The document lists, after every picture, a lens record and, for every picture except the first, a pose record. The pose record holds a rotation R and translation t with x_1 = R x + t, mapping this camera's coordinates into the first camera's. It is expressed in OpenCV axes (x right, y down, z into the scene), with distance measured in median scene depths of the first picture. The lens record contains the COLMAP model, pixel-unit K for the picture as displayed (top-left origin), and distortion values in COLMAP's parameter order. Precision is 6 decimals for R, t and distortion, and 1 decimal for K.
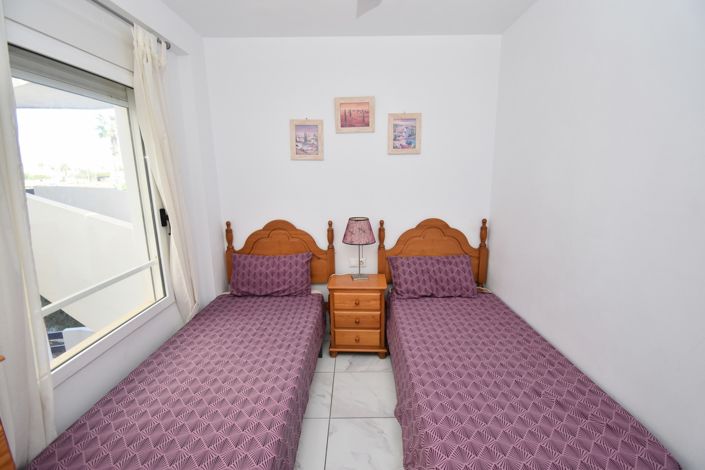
lens RADIAL K [[310.2, 0, 352.5], [0, 310.2, 235.0], [0, 0, 1]] dist [0.013995, -0.020716]
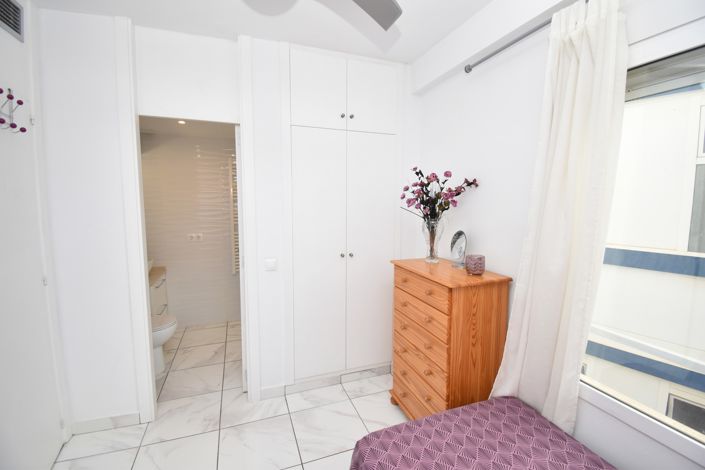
lens RADIAL K [[310.2, 0, 352.5], [0, 310.2, 235.0], [0, 0, 1]] dist [0.013995, -0.020716]
pose [[-0.932363, 0.035747, -0.359752, 0.097164], [-0.073748, 0.955369, 0.286061, -0.333662], [0.353922, 0.293244, -0.888114, 1.728430]]
